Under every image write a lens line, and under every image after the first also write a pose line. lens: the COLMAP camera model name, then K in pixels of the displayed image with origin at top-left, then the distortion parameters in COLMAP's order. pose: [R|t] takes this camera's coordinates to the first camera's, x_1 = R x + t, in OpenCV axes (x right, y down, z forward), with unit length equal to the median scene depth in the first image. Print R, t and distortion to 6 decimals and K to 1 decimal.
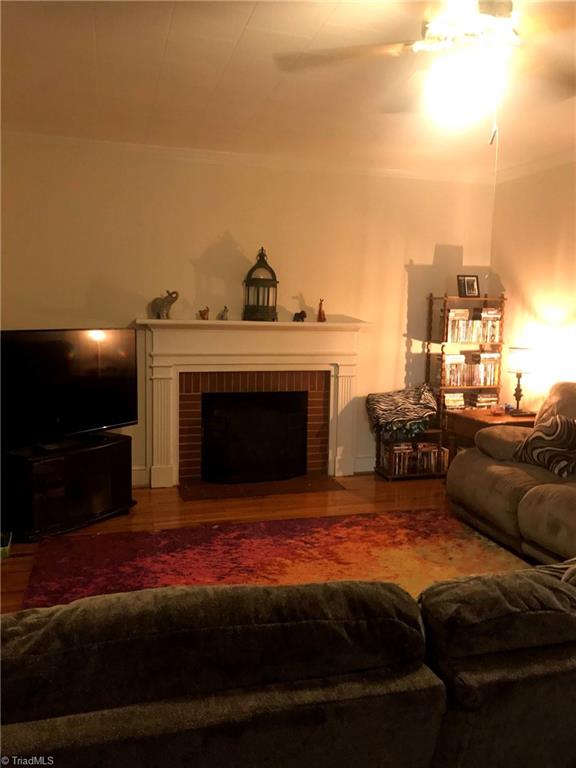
lens RADIAL K [[623.9, 0, 290.6], [0, 623.9, 379.3], [0, 0, 1]] dist [0.037587, -0.053798]
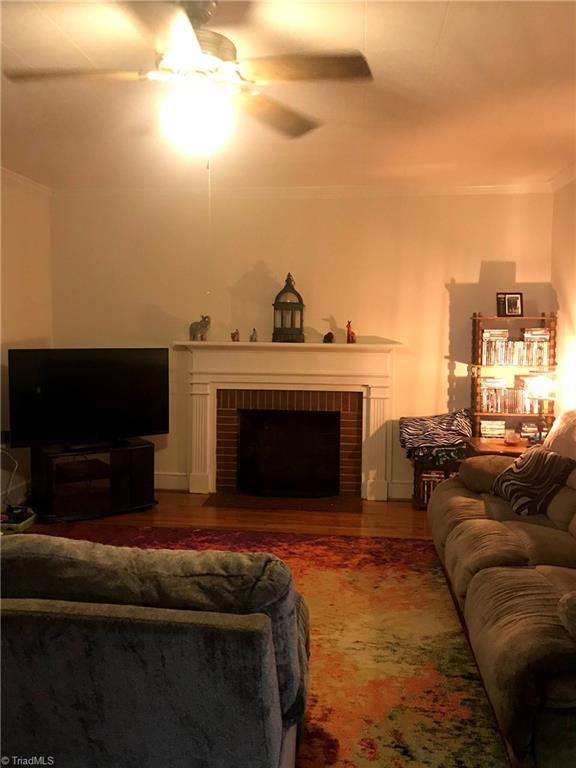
lens RADIAL K [[628.1, 0, 291.7], [0, 628.1, 371.0], [0, 0, 1]] dist [0.040650, -0.006669]
pose [[0.923536, 0.015040, -0.383218, 0.352057], [-0.036893, 0.998081, -0.049738, 0.006749], [0.381734, 0.060073, 0.922318, 0.028980]]
